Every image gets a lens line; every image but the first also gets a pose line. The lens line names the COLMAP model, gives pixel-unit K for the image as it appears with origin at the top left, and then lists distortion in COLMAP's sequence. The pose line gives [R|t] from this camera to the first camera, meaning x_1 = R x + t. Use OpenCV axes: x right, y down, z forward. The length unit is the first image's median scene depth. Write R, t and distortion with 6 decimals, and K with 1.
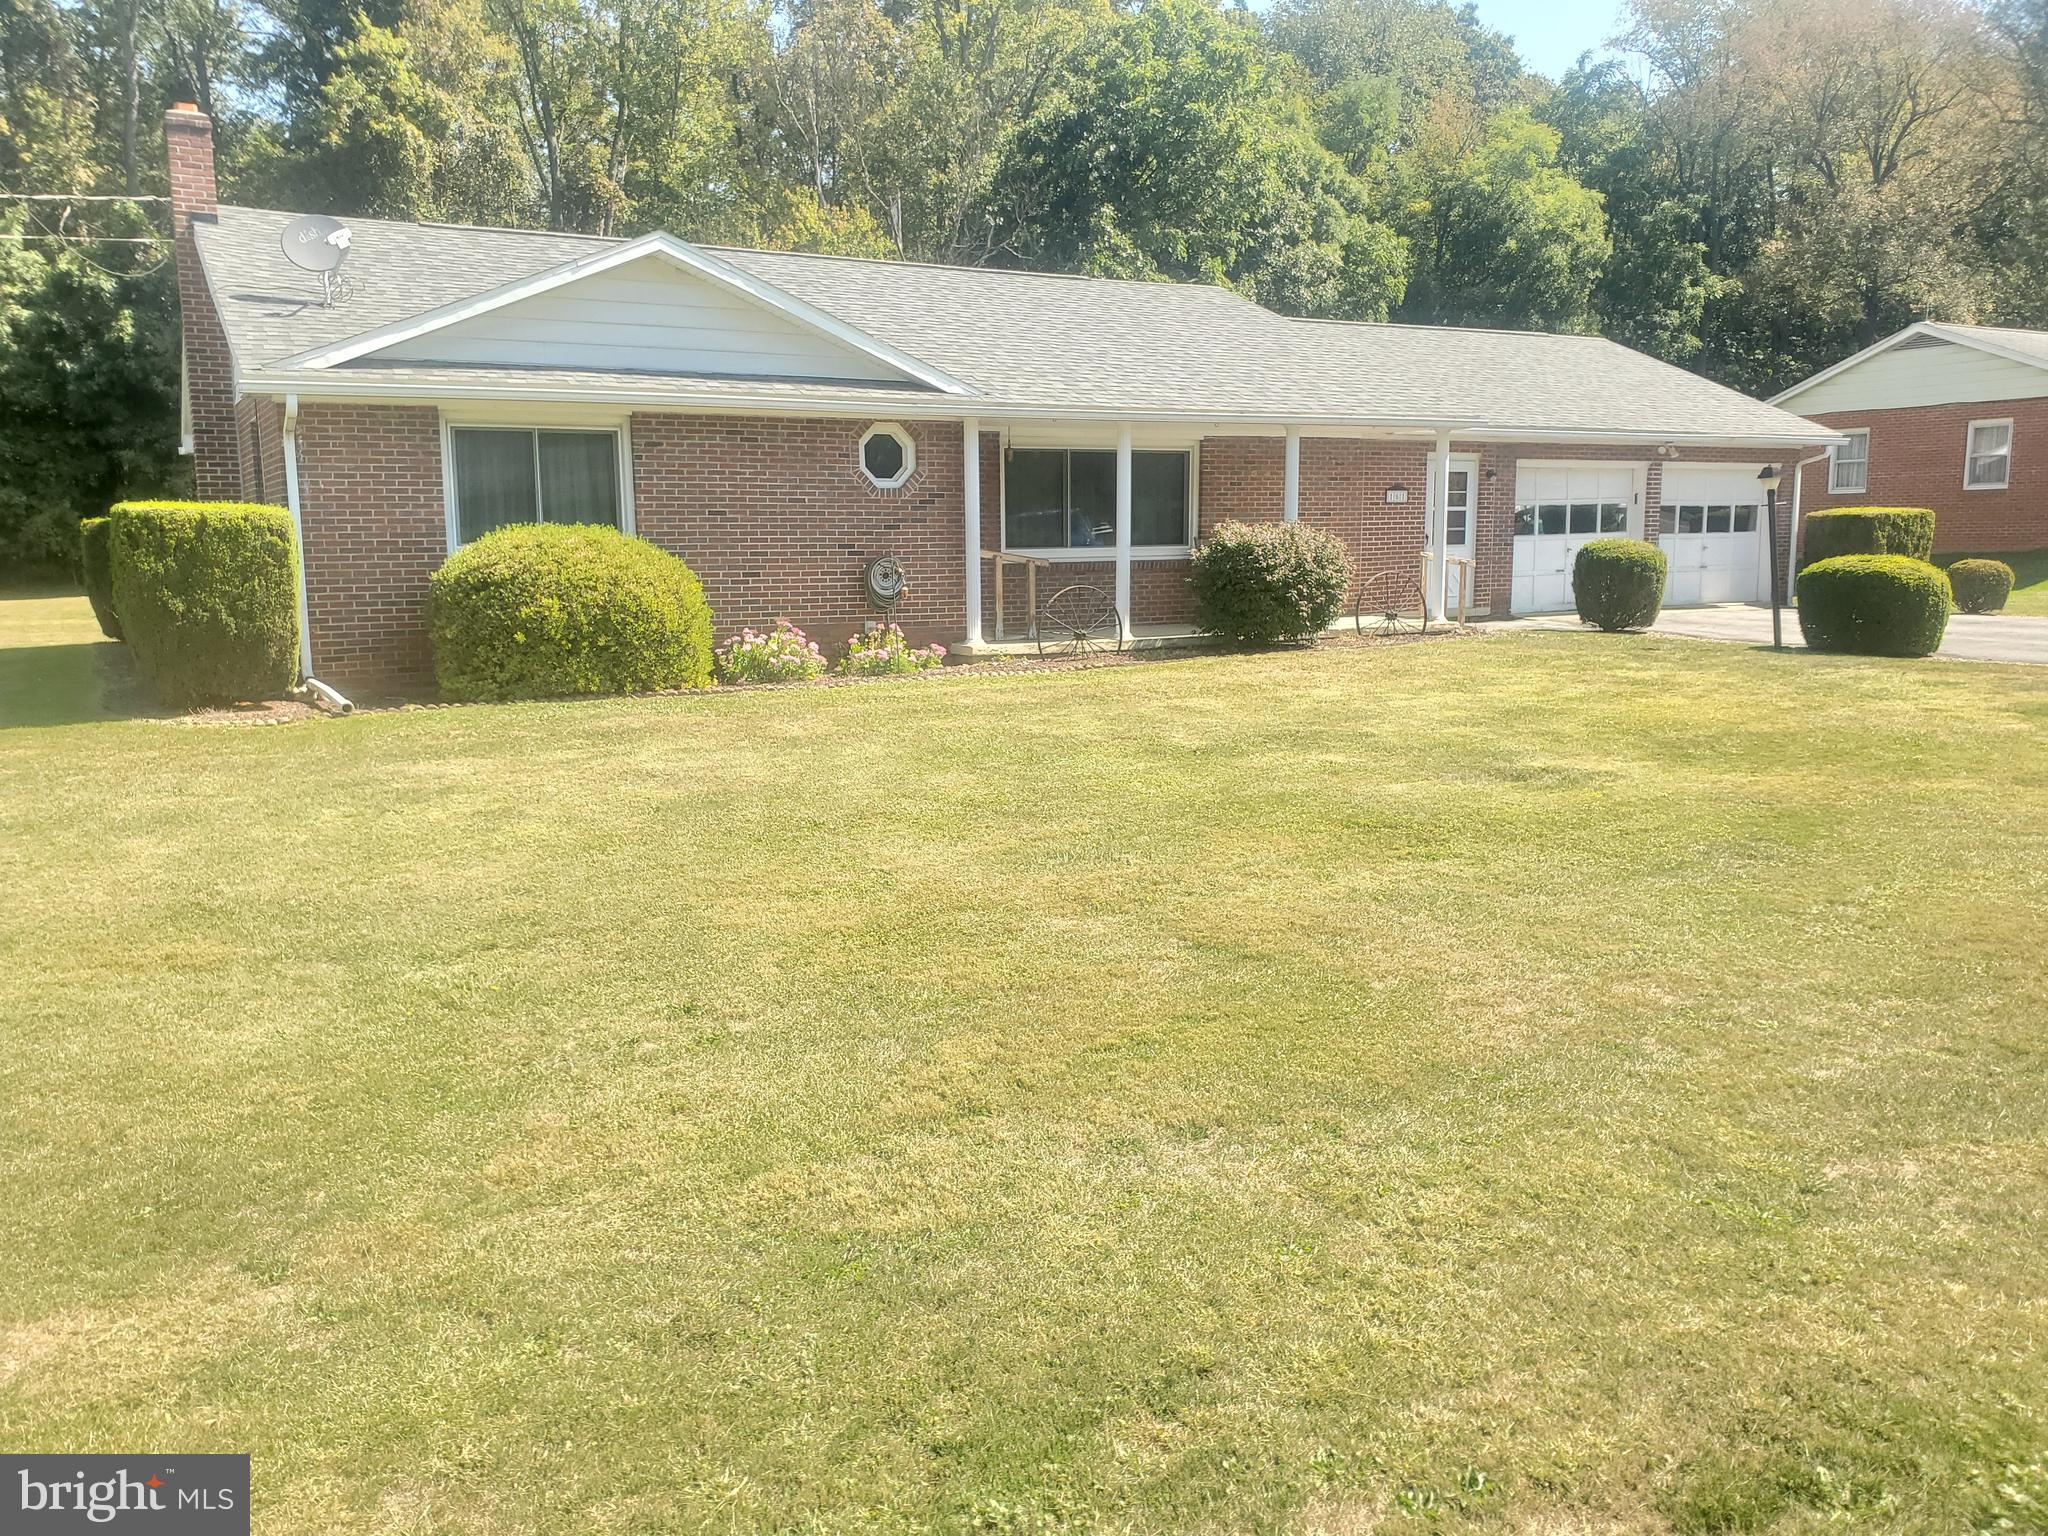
lens RADIAL K [[1580.4, 0, 1025.9], [0, 1580.4, 768.2], [0, 0, 1]] dist [0.021176, -0.007255]
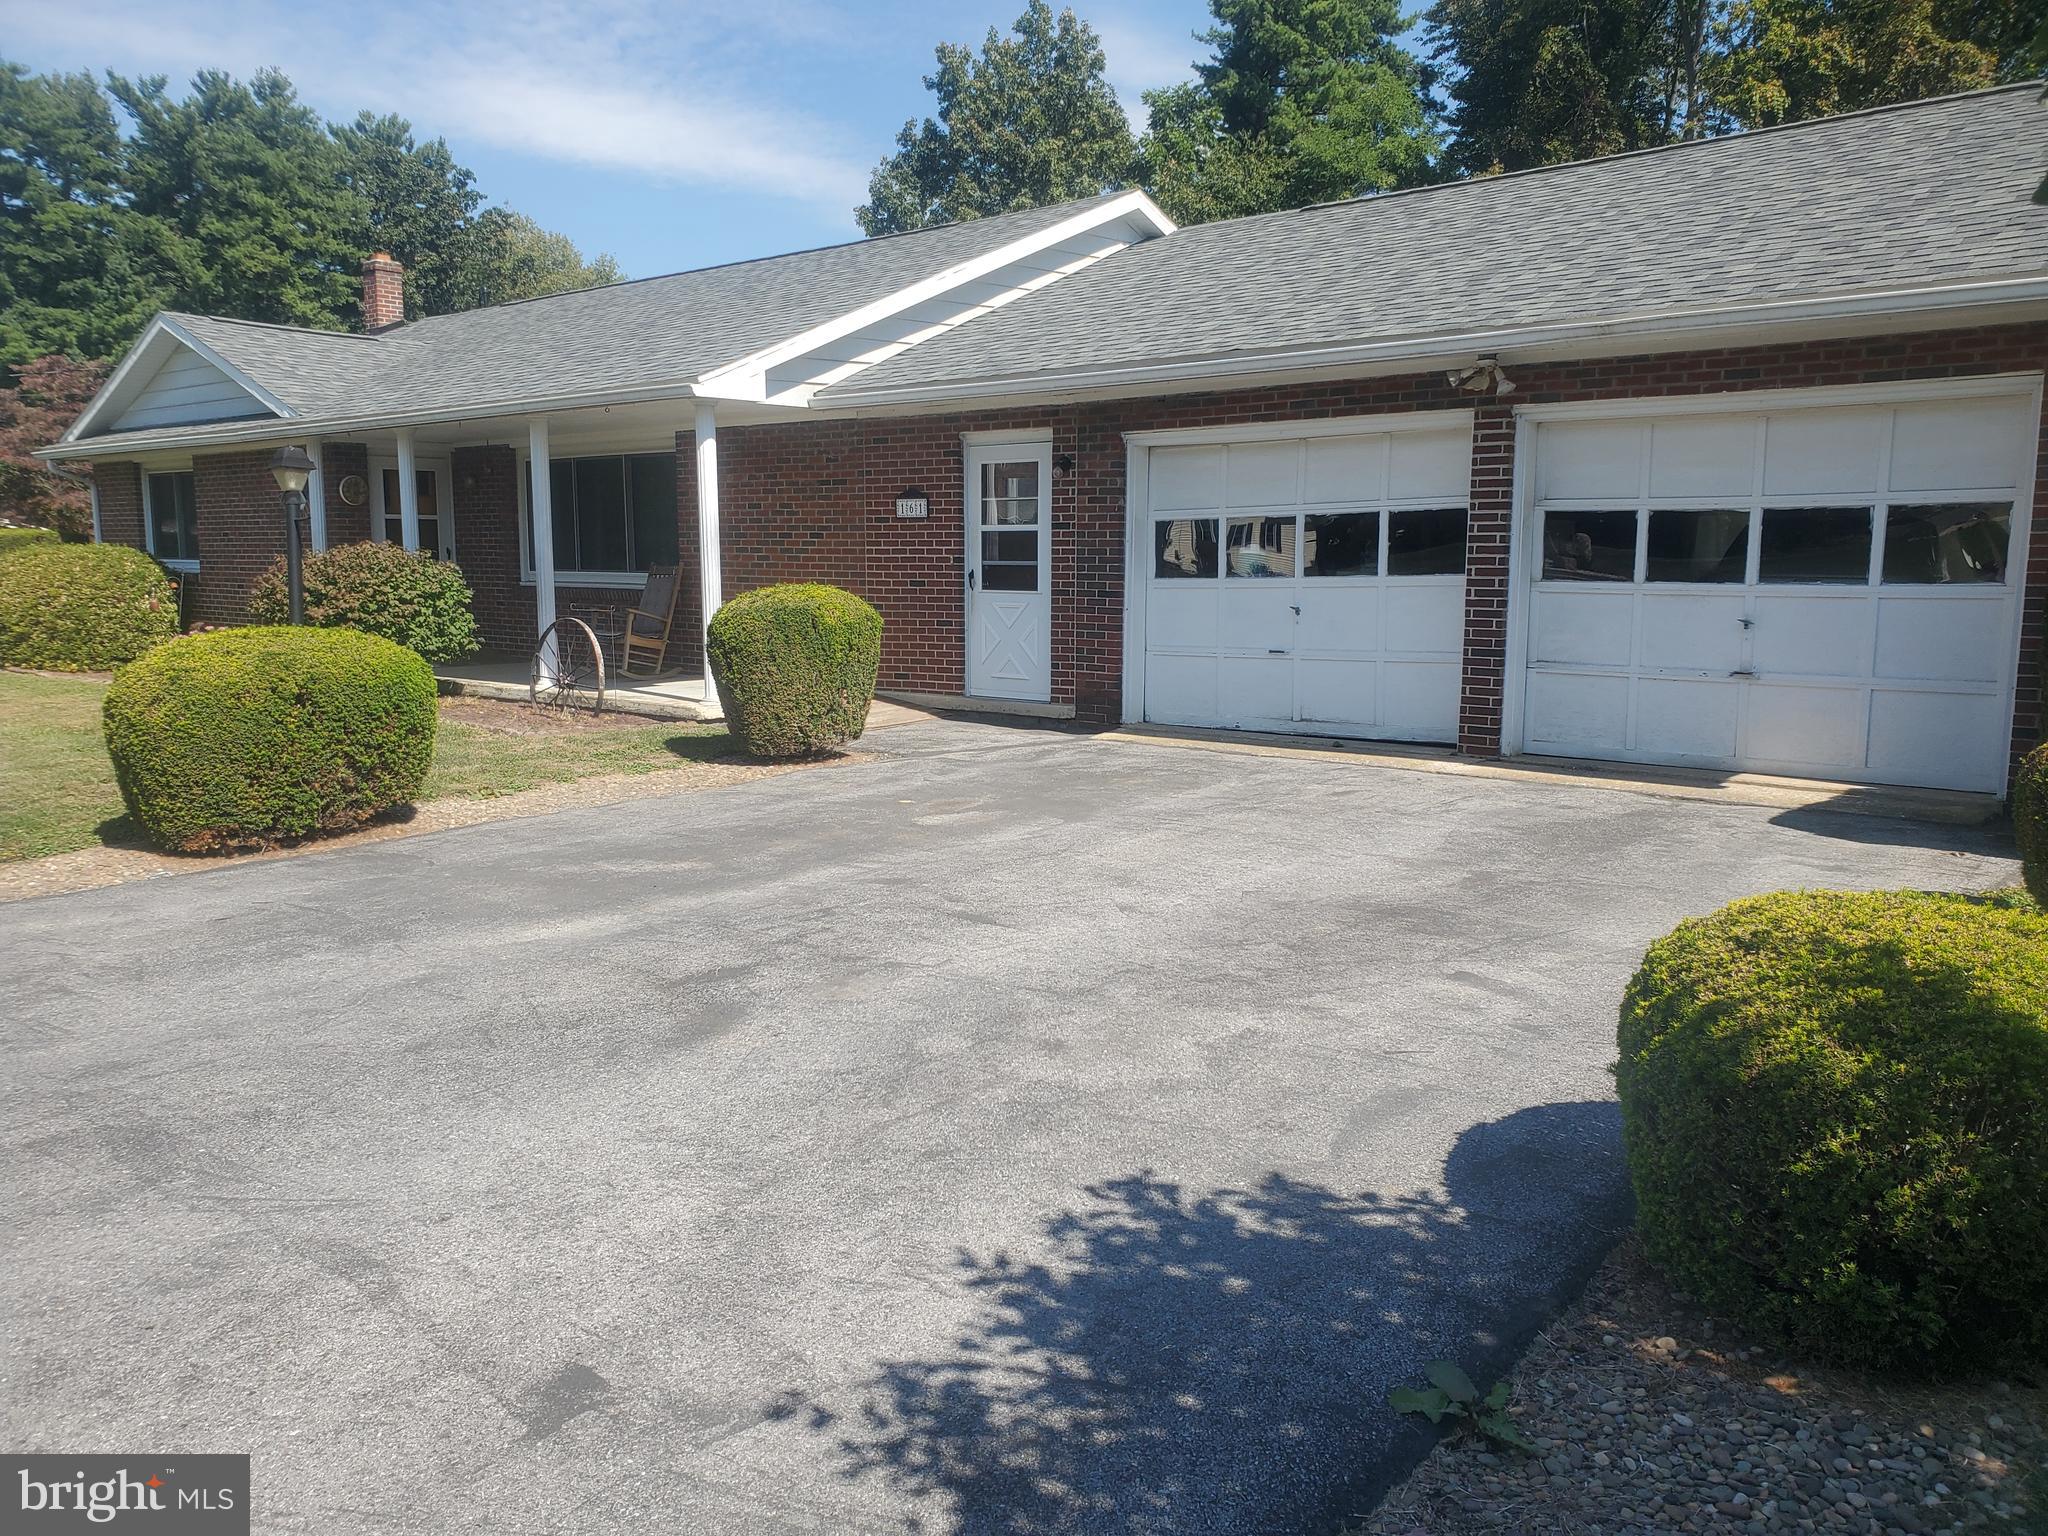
lens RADIAL K [[1580.4, 0, 1024.6], [0, 1580.4, 768.8], [0, 0, 1]] dist [0.021176, -0.007255]
pose [[0.364579, 0.118727, -0.923572, 0.800103], [-0.157948, 0.985350, 0.064319, -0.113262], [0.917679, 0.122427, 0.377991, 0.785935]]
